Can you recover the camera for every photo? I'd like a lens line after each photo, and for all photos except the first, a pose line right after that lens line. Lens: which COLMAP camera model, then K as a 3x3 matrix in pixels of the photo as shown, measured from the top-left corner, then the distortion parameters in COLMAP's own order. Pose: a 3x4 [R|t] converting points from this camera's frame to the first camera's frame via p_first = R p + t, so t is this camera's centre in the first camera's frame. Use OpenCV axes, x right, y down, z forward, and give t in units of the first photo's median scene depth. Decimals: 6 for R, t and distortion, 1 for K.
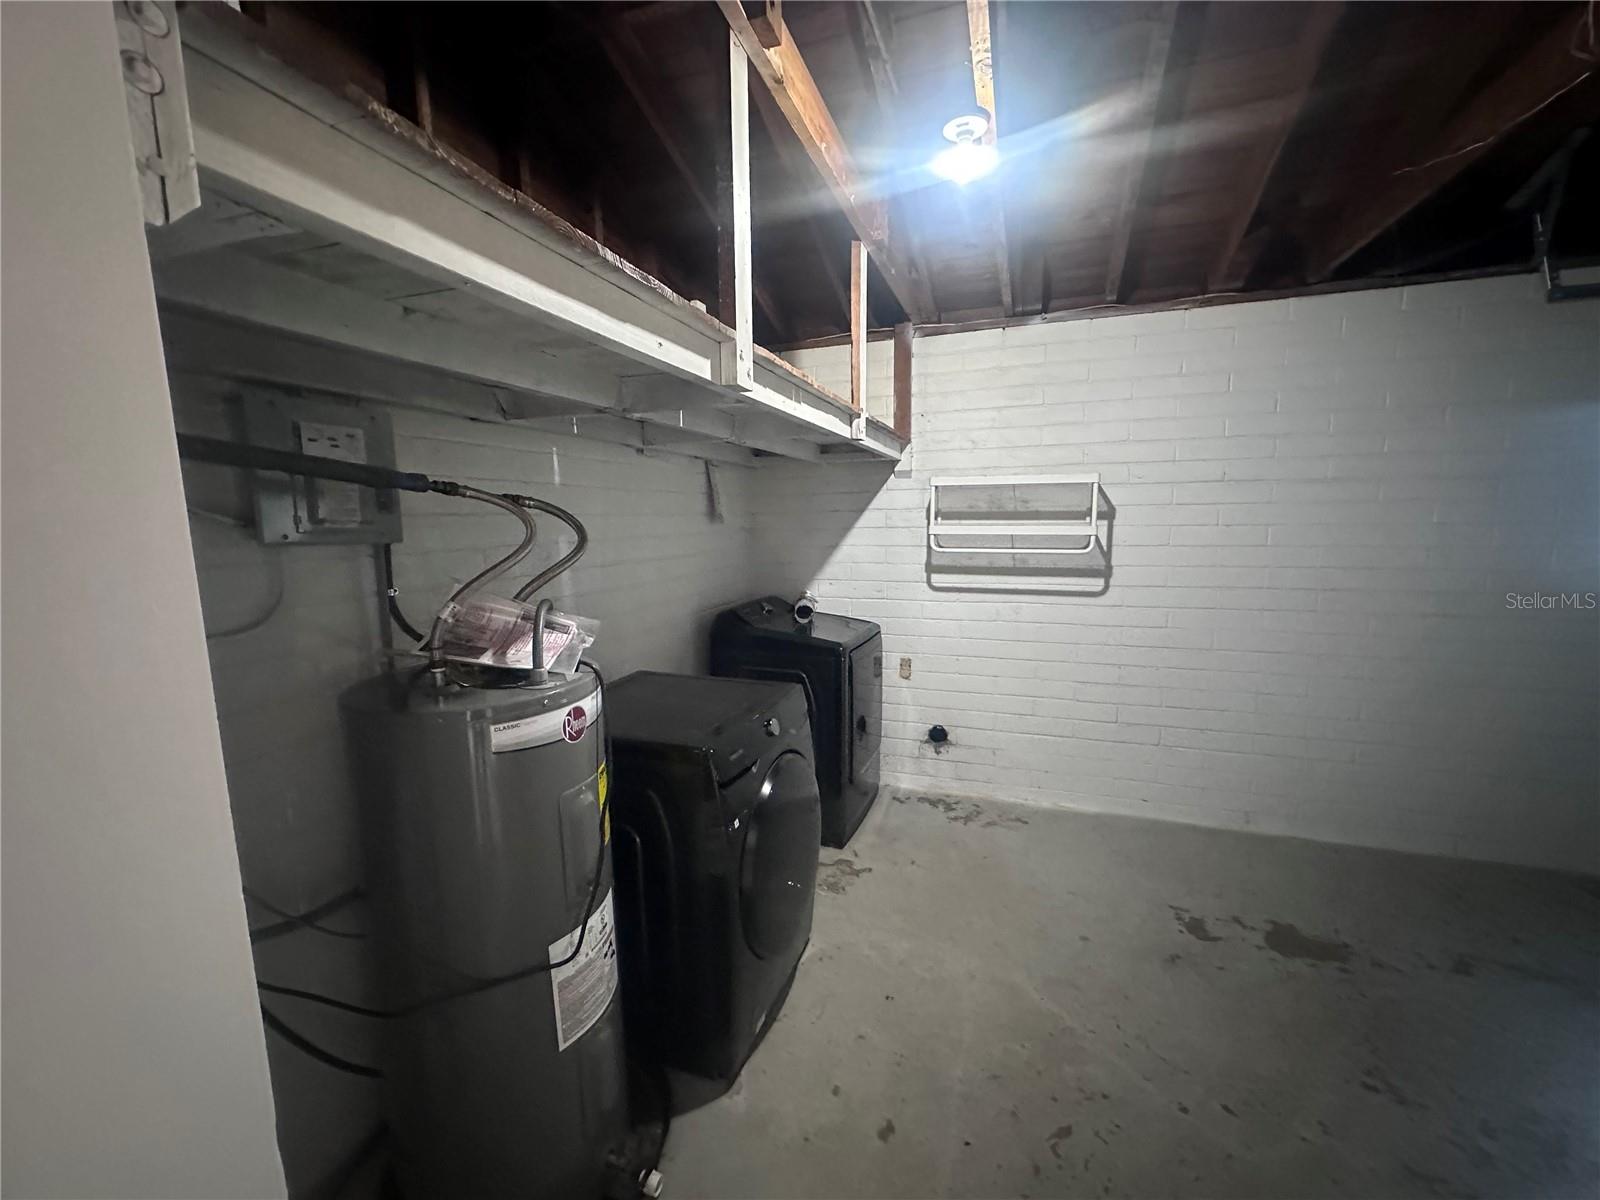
lens RADIAL K [[636.0, 0, 800.0], [0, 636.0, 600.0], [0, 0, 1]] dist [-0.003786, 0.000690]
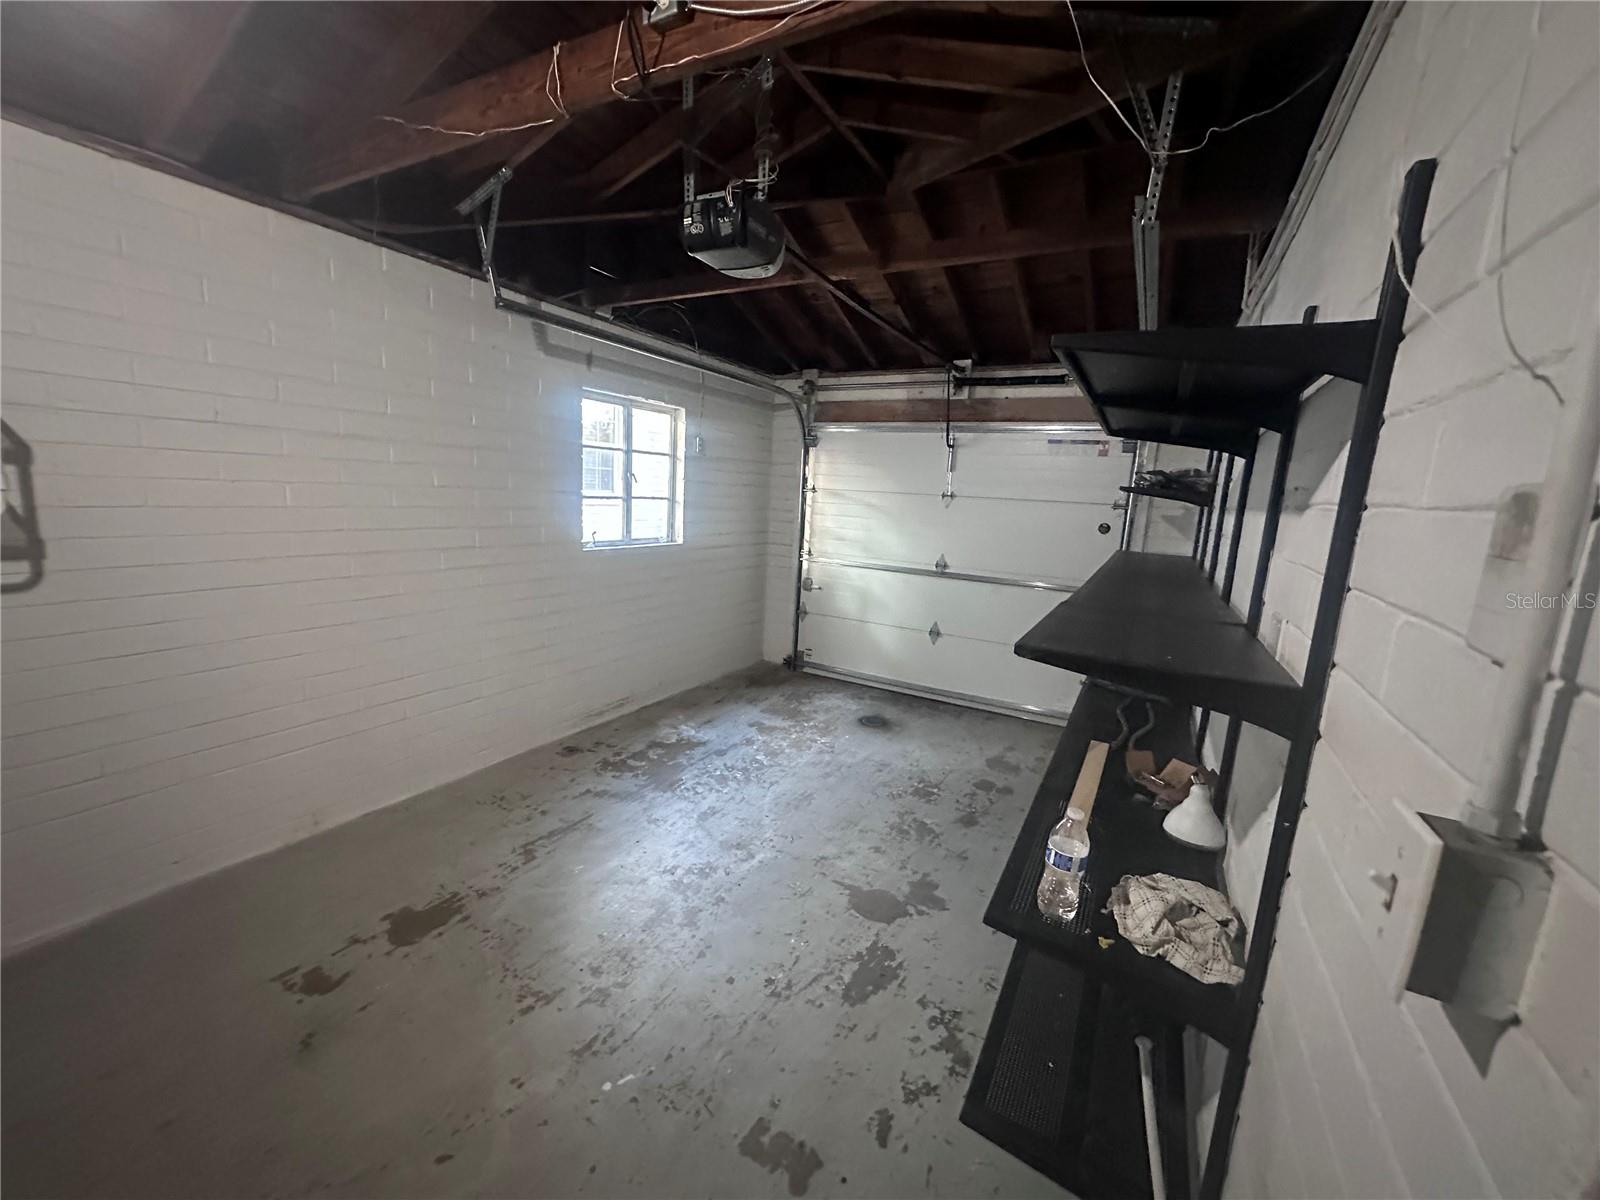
lens RADIAL K [[636.0, 0, 800.0], [0, 636.0, 600.0], [0, 0, 1]] dist [-0.003786, 0.000690]
pose [[0.165778, -0.145490, 0.975372, 0.003668], [0.070195, 0.988289, 0.135487, -0.036707], [-0.983662, 0.046006, 0.174049, 0.222396]]
